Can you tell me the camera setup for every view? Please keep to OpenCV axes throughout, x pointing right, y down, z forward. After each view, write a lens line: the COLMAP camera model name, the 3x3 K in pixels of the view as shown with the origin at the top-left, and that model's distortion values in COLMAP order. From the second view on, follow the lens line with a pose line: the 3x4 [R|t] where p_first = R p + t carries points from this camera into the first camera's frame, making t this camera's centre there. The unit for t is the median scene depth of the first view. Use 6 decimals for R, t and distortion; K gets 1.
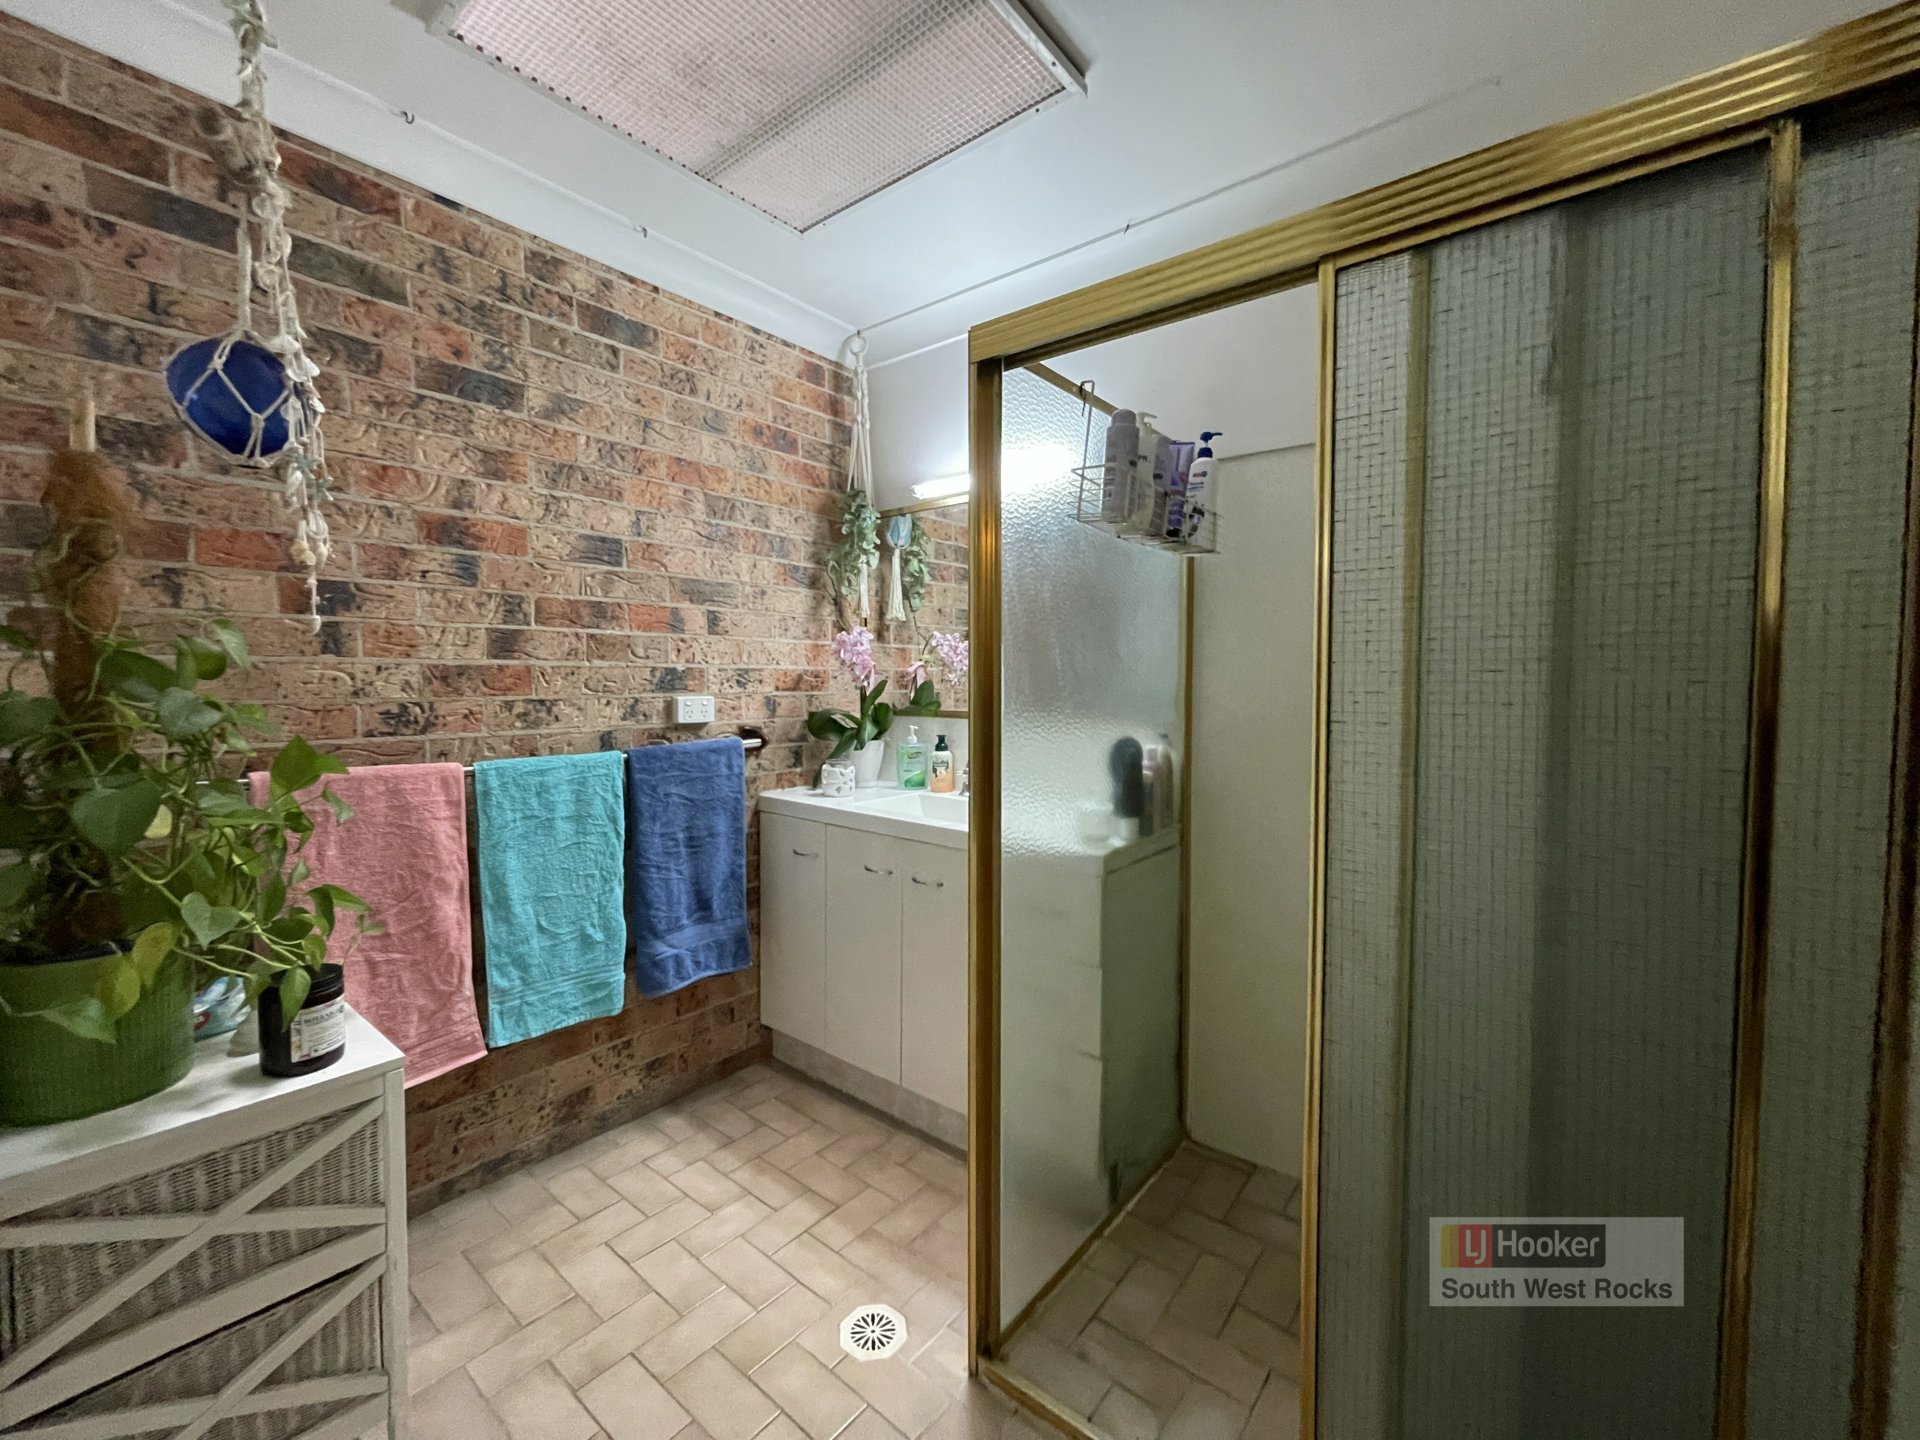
lens RADIAL K [[779.1, 0, 959.7], [0, 779.1, 712.8], [0, 0, 1]] dist [-0.001635, -0.000035]
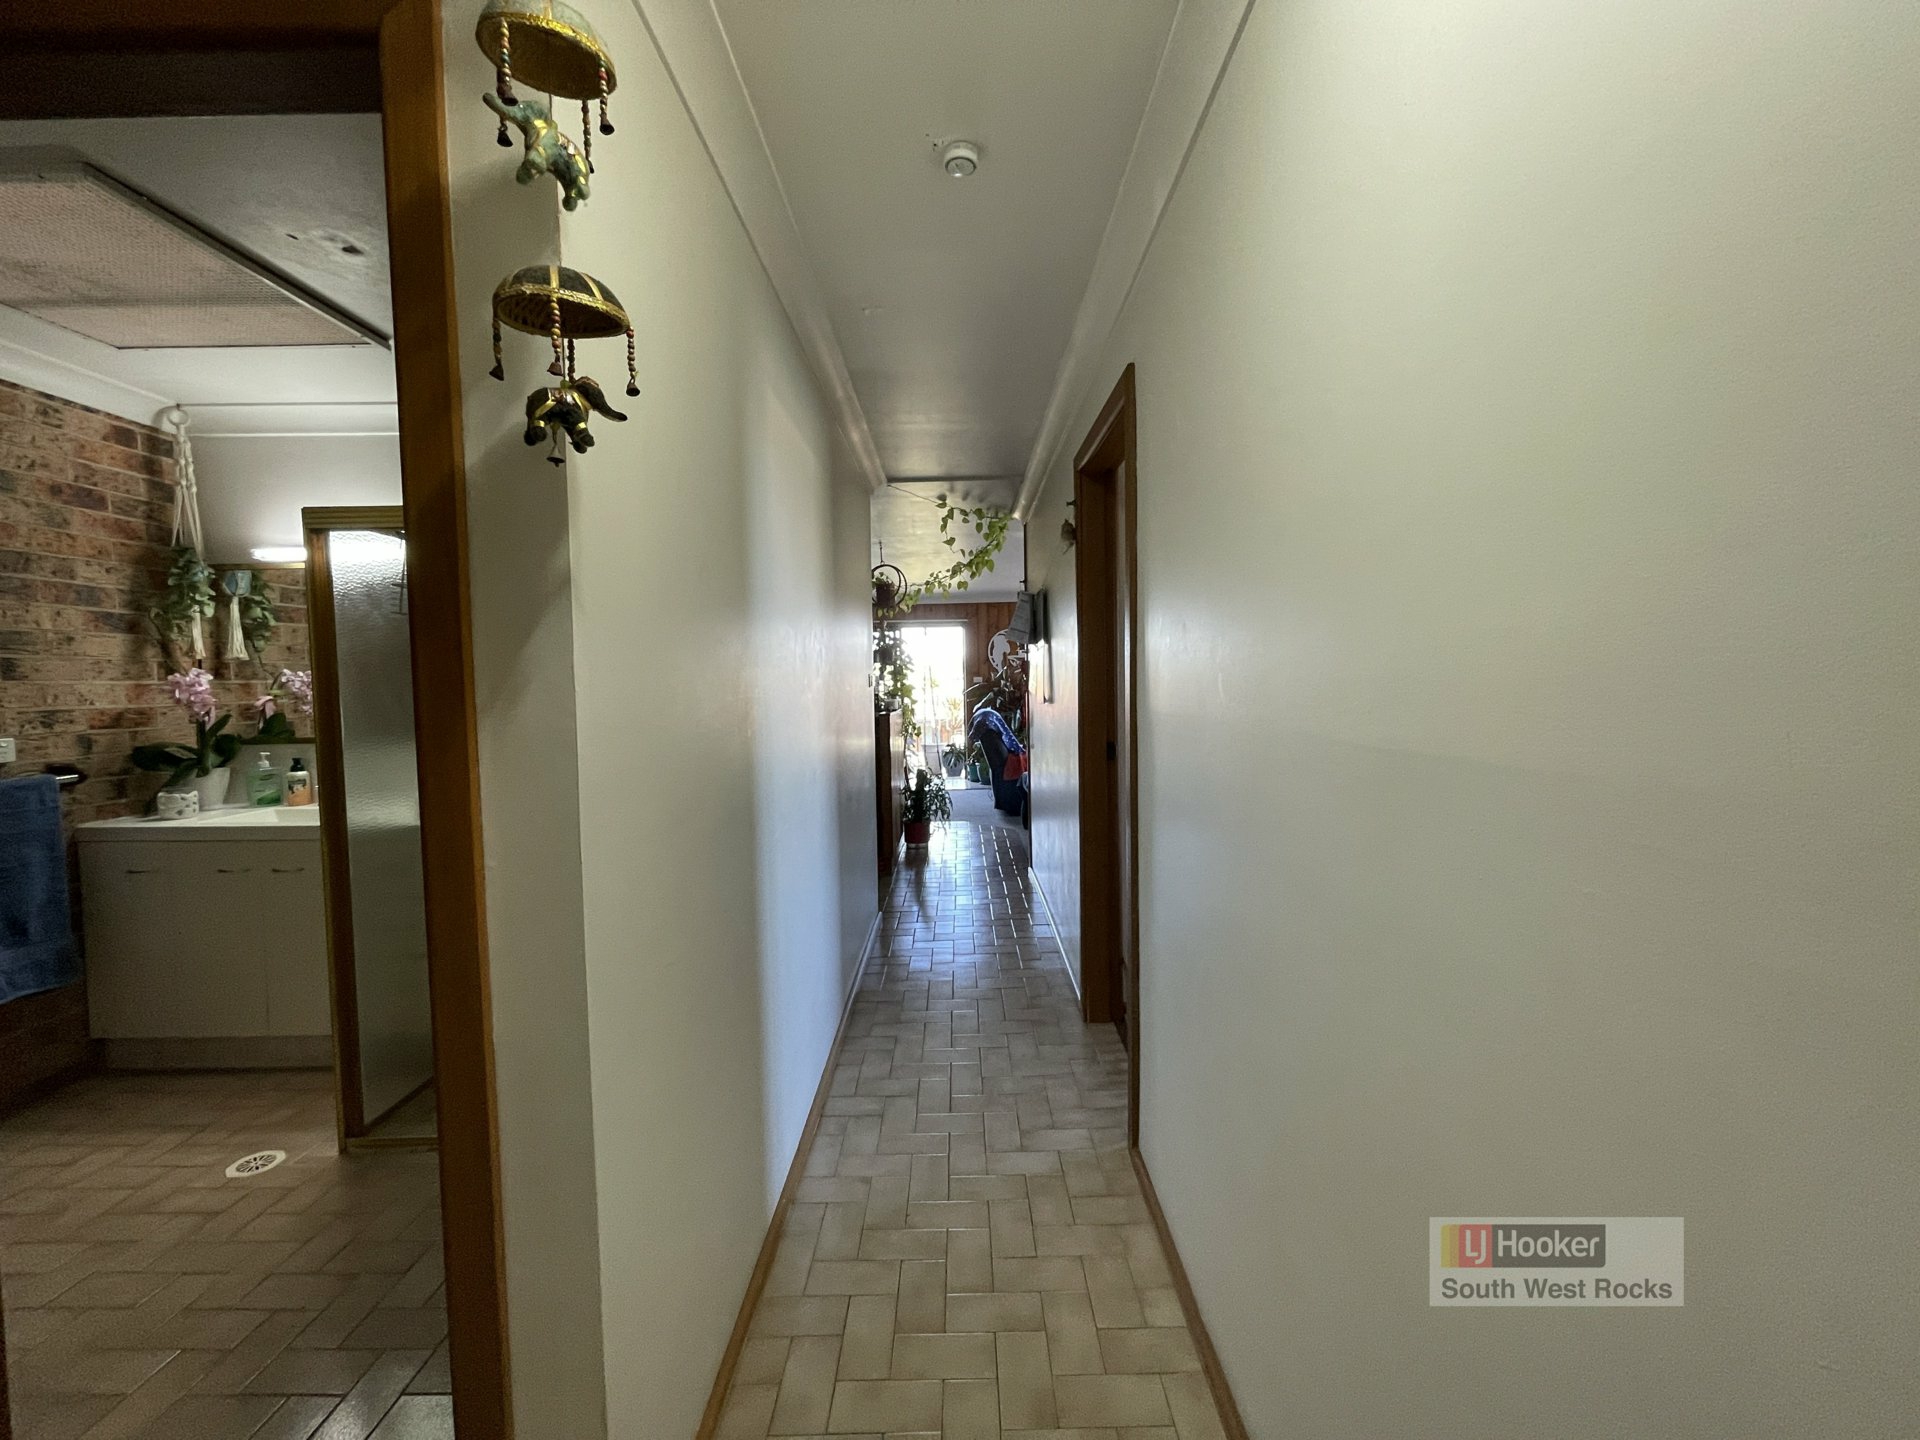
lens RADIAL K [[779.1, 0, 967.4], [0, 779.1, 720.8], [0, 0, 1]] dist [-0.001635, -0.000035]
pose [[0.774199, -0.043697, 0.631432, 0.023206], [0.043149, 0.998937, 0.016224, -0.005027], [-0.631470, 0.014685, 0.775261, -0.587724]]
